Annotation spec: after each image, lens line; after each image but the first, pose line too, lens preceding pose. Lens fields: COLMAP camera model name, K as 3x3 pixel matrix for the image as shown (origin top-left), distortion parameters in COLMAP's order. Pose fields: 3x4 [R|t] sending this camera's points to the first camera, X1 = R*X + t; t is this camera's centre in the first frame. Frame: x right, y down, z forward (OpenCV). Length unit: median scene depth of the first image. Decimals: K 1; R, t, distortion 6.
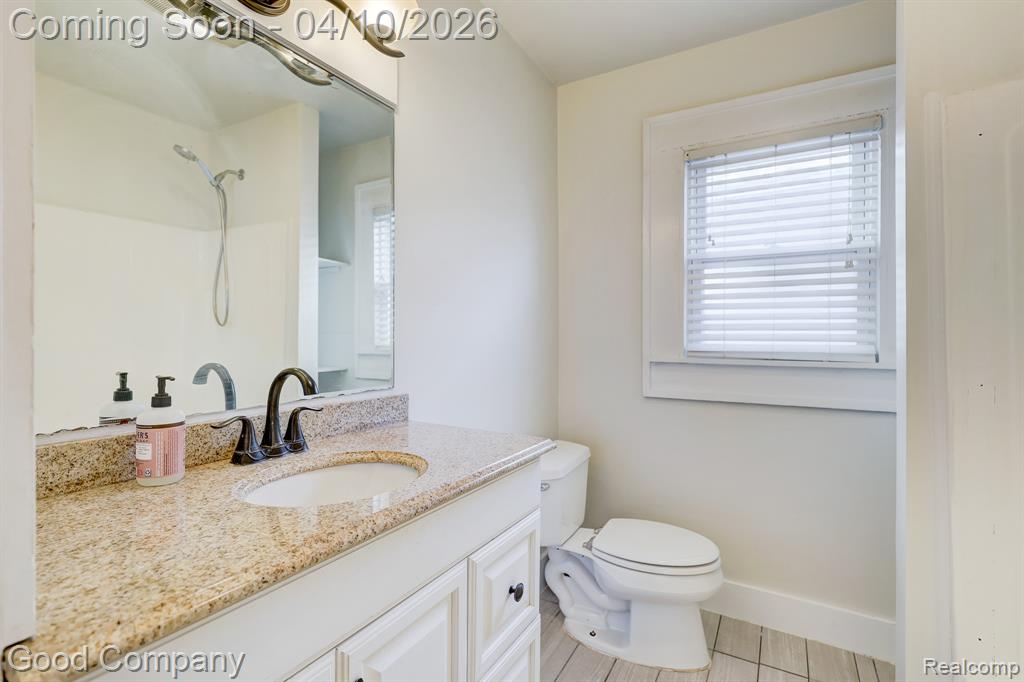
lens RADIAL K [[469.8, 0, 500.0], [0, 469.8, 330.6], [0, 0, 1]] dist [0.000543, 0.000097]
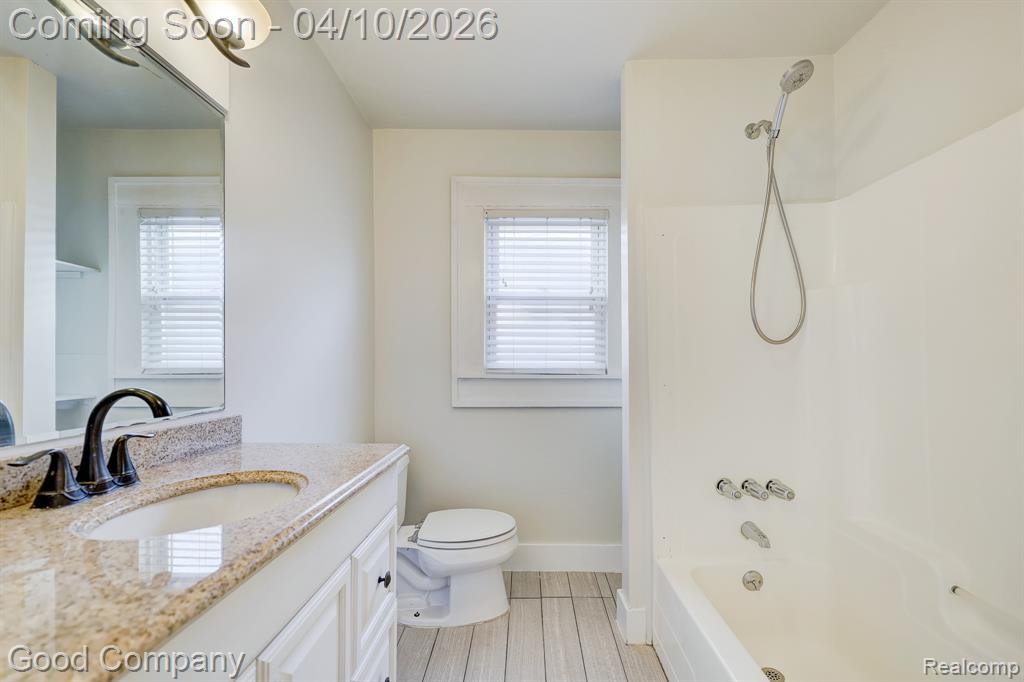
lens RADIAL K [[421.2, 0, 519.2], [0, 421.2, 350.9], [0, 0, 1]] dist [0.000040, 0.000040]
pose [[0.865681, 0.009401, 0.500508, -0.109065], [-0.005391, 0.999941, -0.009457, 0.006738], [-0.500567, 0.005488, 0.865680, -0.023407]]
